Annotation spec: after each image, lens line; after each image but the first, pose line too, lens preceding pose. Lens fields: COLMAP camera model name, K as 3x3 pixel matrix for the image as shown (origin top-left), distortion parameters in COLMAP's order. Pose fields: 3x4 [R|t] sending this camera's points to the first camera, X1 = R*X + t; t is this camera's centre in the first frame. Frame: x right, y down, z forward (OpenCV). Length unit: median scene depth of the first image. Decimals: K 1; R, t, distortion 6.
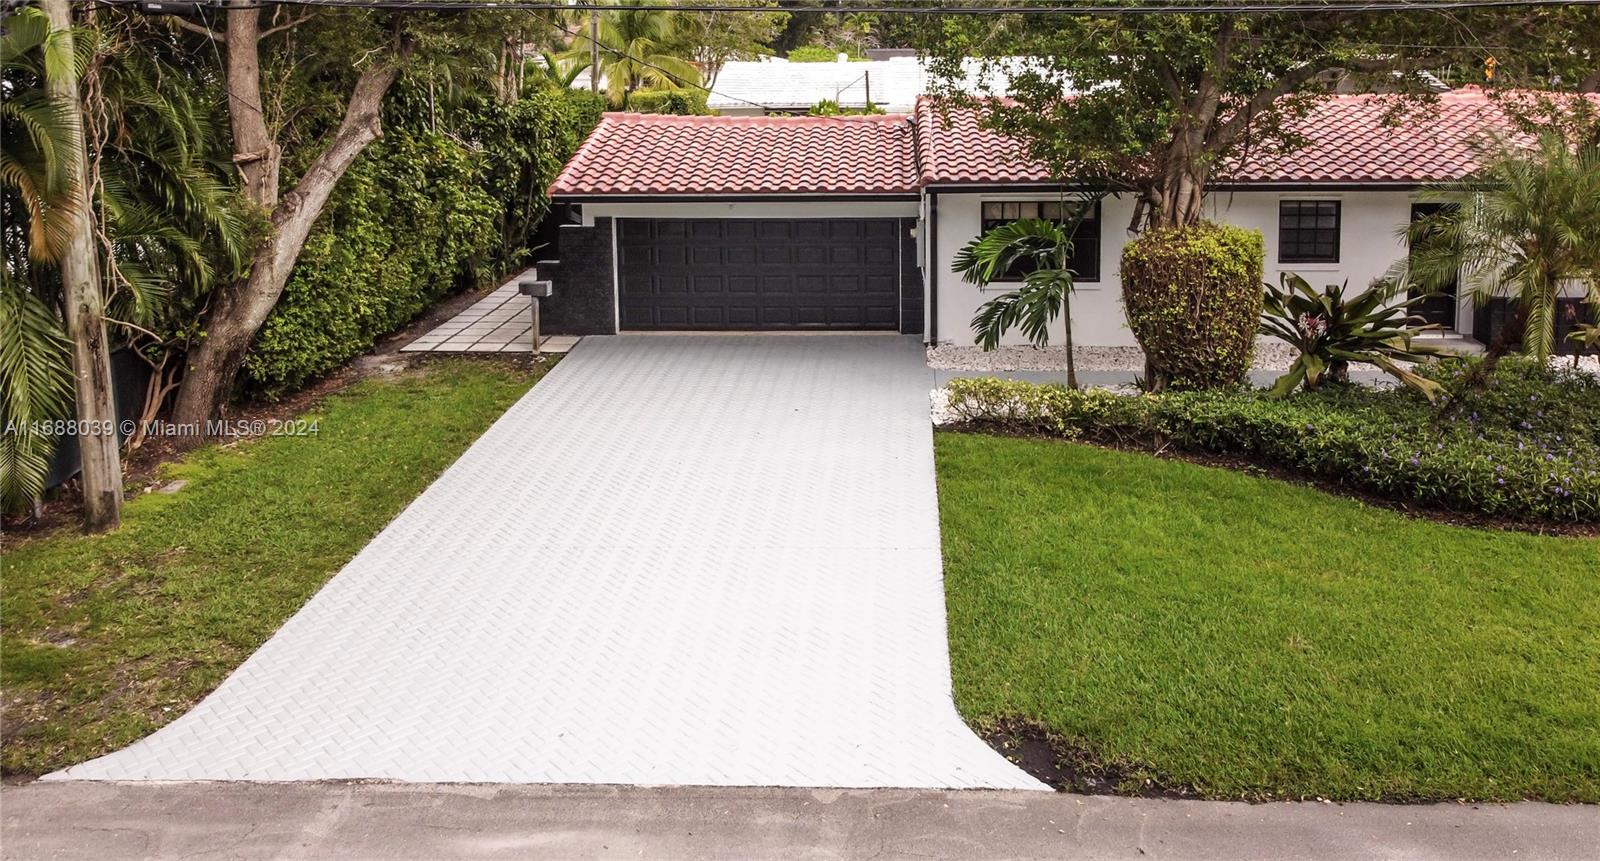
lens RADIAL K [[1234.8, 0, 800.6], [0, 1234.8, 298.0], [0, 0, 1]] dist [0.000311, 0.000329]
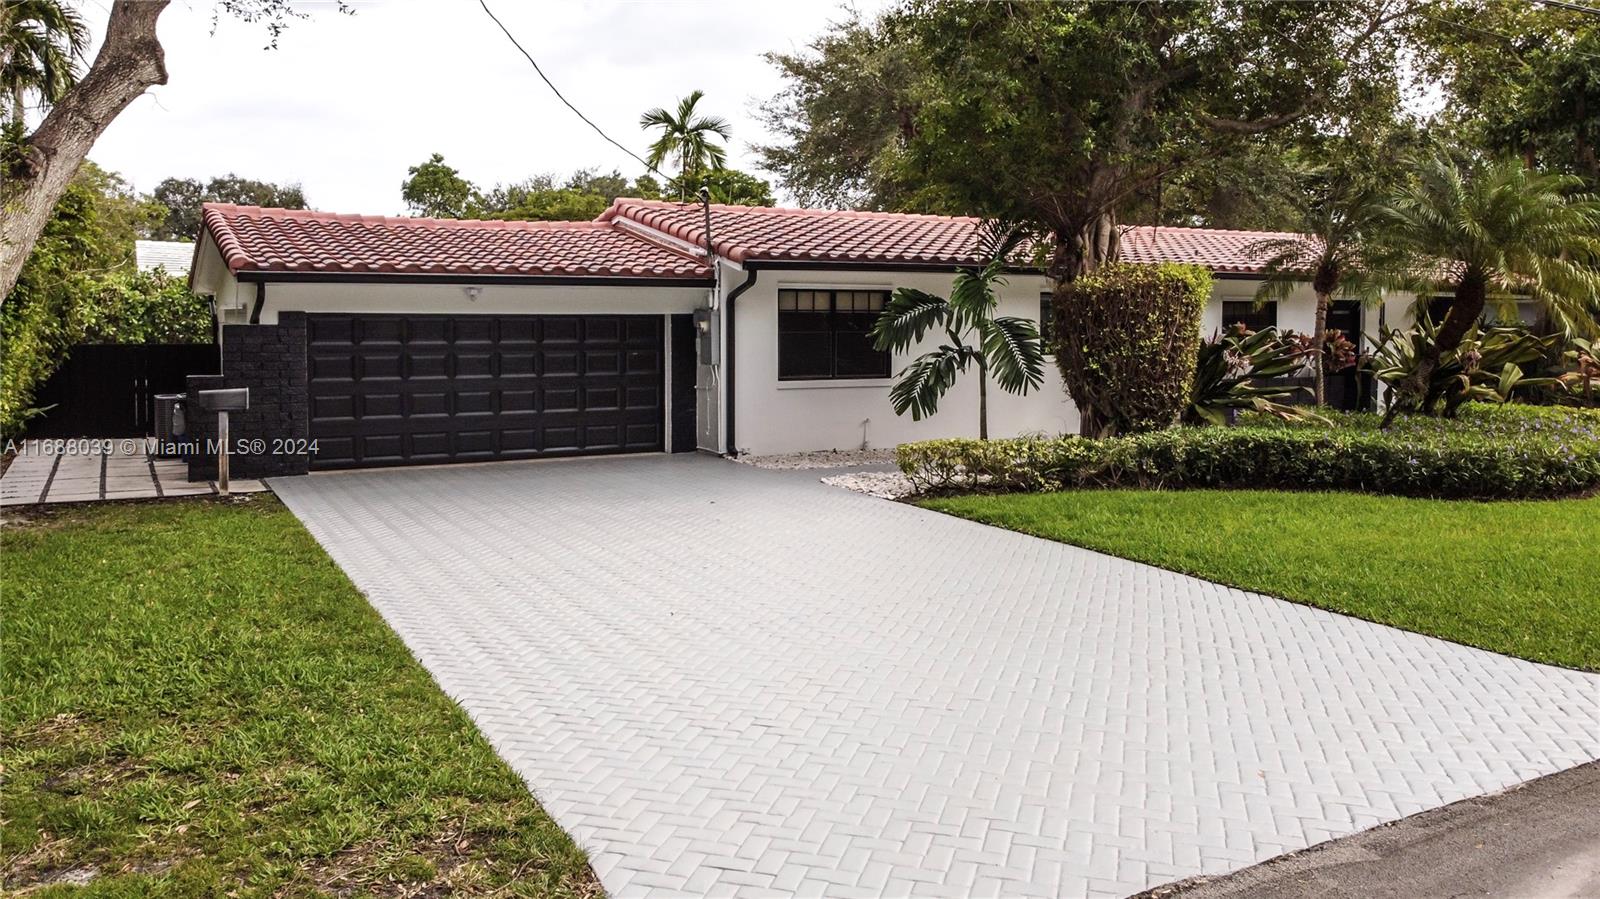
lens RADIAL K [[1223.1, 0, 800.0], [0, 1223.1, 449.5], [0, 0, 1]] dist [-0.002566, -0.001413]
pose [[0.857282, -0.042424, 0.513096, -0.738550], [0.083389, 0.994882, -0.057068, 0.221416], [-0.508049, 0.091710, 0.856432, 0.616714]]
